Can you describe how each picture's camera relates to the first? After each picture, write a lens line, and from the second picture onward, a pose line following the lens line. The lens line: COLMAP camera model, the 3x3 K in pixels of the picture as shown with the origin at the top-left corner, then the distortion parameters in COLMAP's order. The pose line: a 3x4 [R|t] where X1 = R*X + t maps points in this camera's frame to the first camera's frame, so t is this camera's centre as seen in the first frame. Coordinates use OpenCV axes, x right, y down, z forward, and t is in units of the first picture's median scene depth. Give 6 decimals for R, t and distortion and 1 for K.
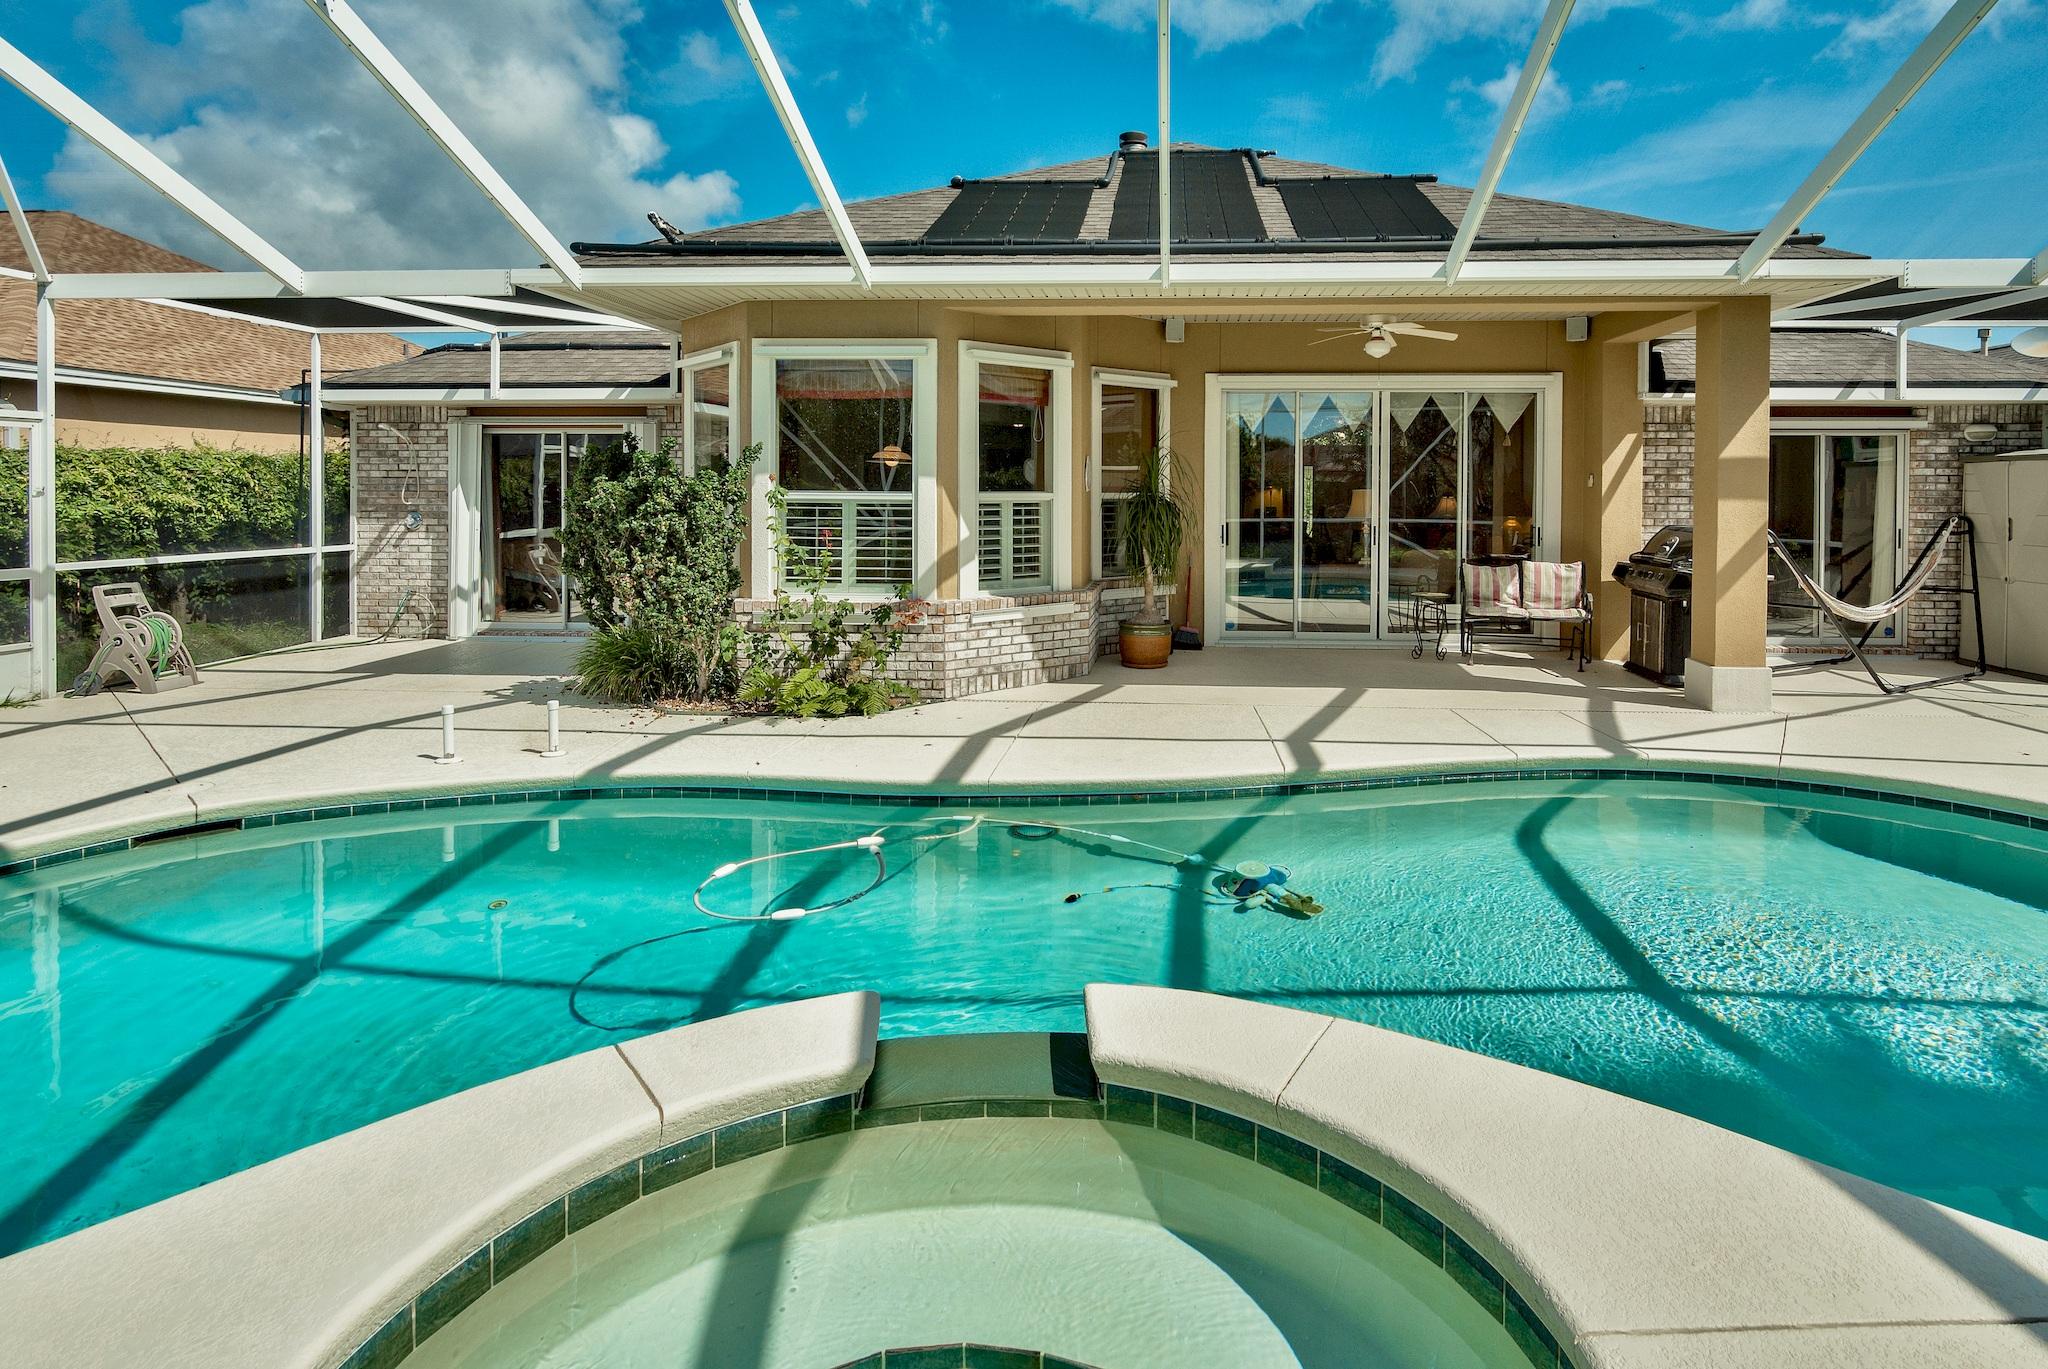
lens RADIAL K [[1001.0, 0, 1138.4], [0, 1001.0, 511.5], [0, 0, 1]] dist [-0.001658, -0.000763]
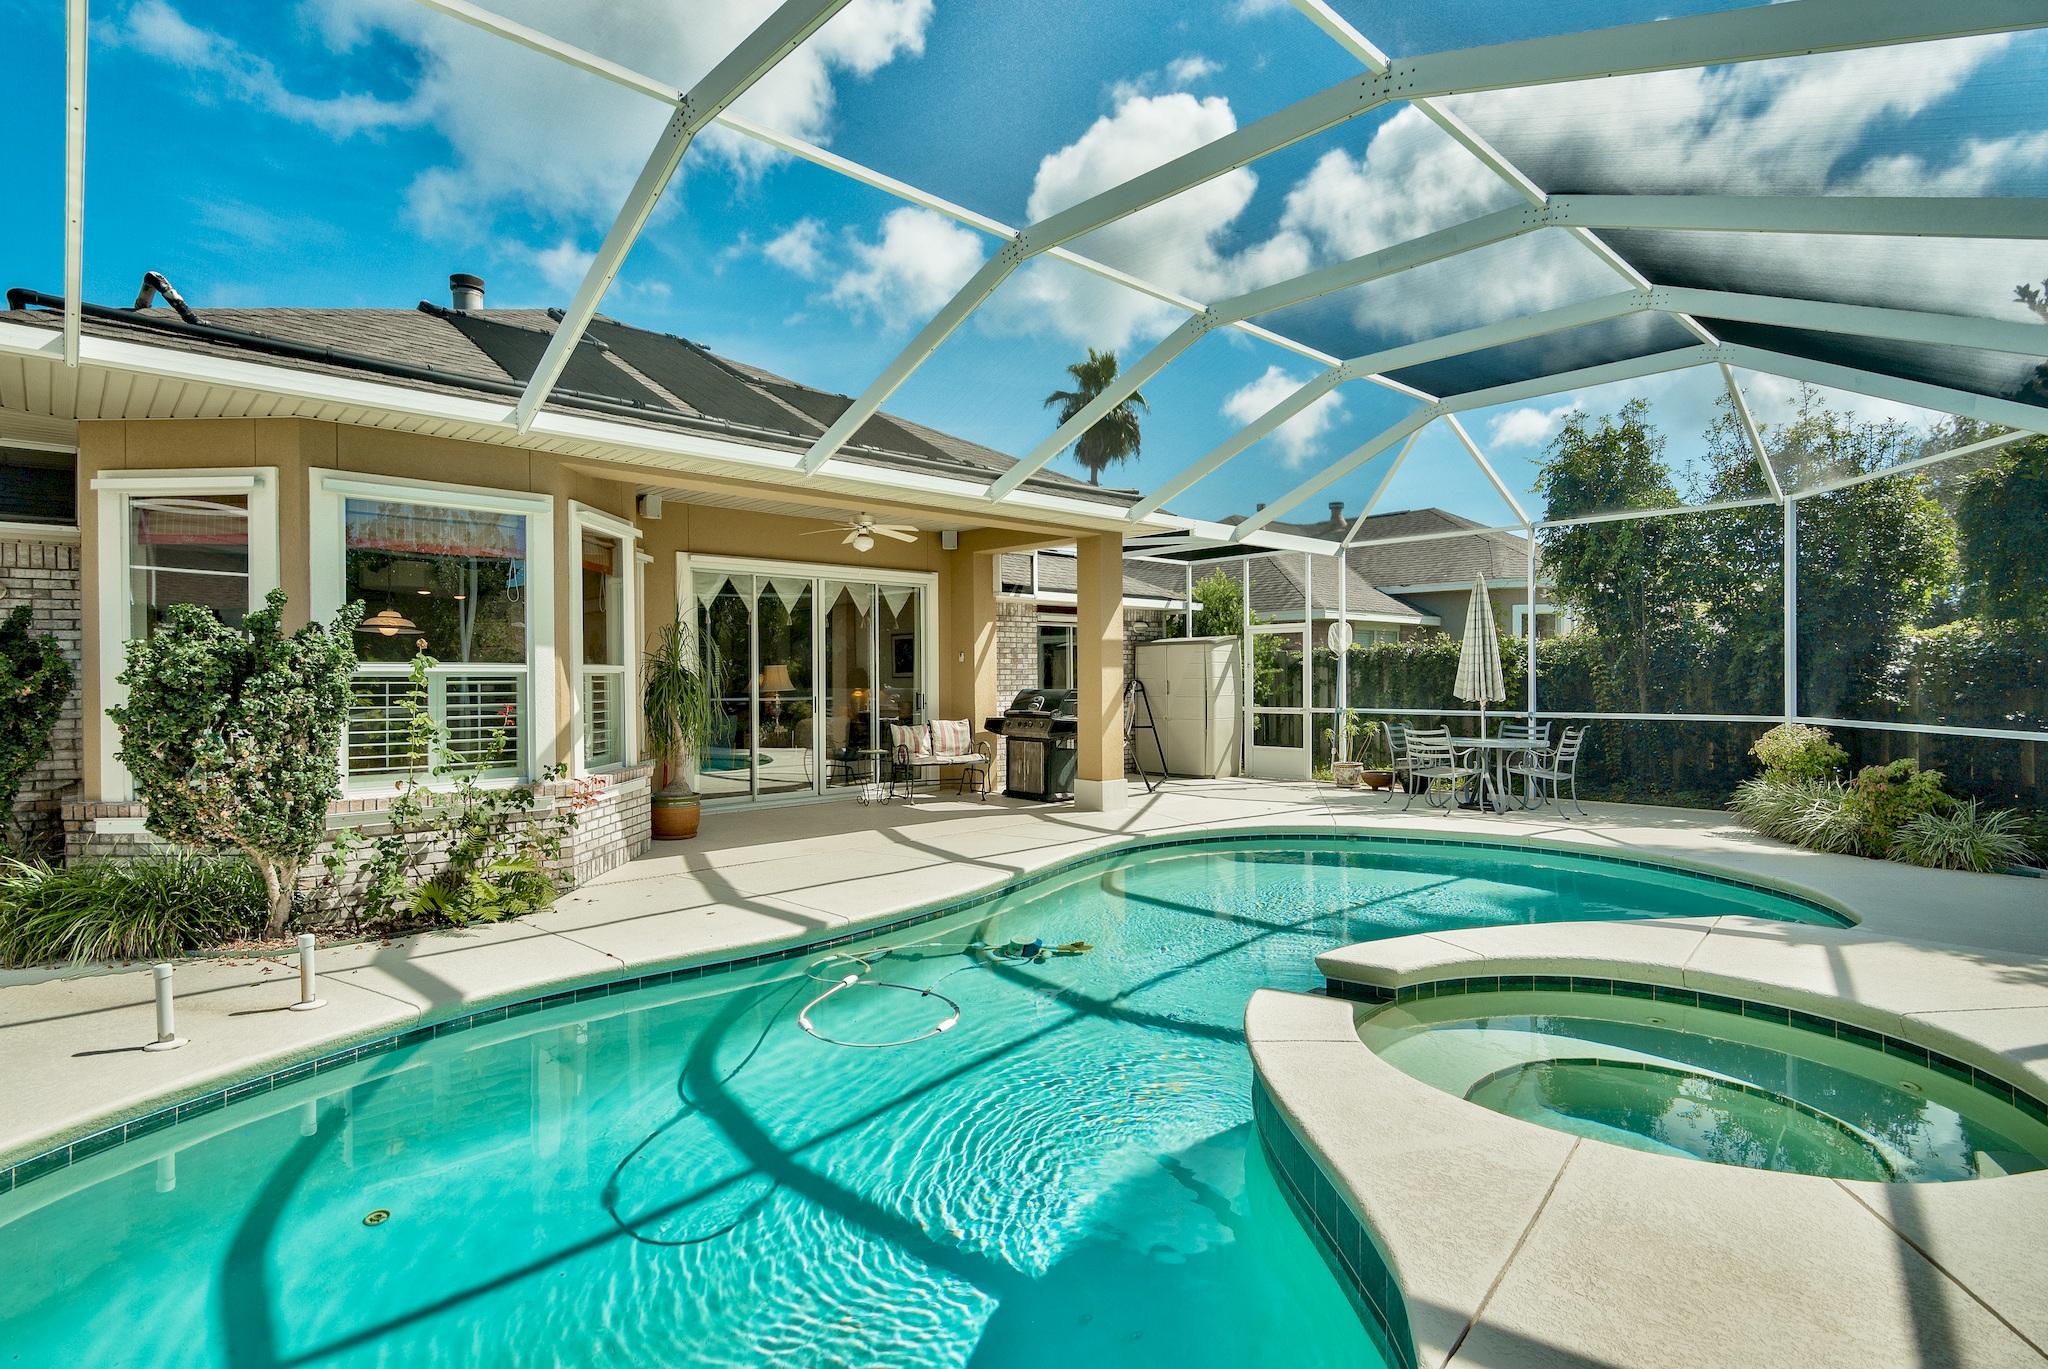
lens RADIAL K [[1001.0, 0, 1017.0], [0, 1001.0, 669.3], [0, 0, 1]] dist [-0.001658, -0.000763]
pose [[0.691741, -0.003367, 0.722138, -0.539039], [0.020507, 0.999677, -0.014983, 0.007847], [-0.721855, 0.025173, 0.691587, 0.059515]]
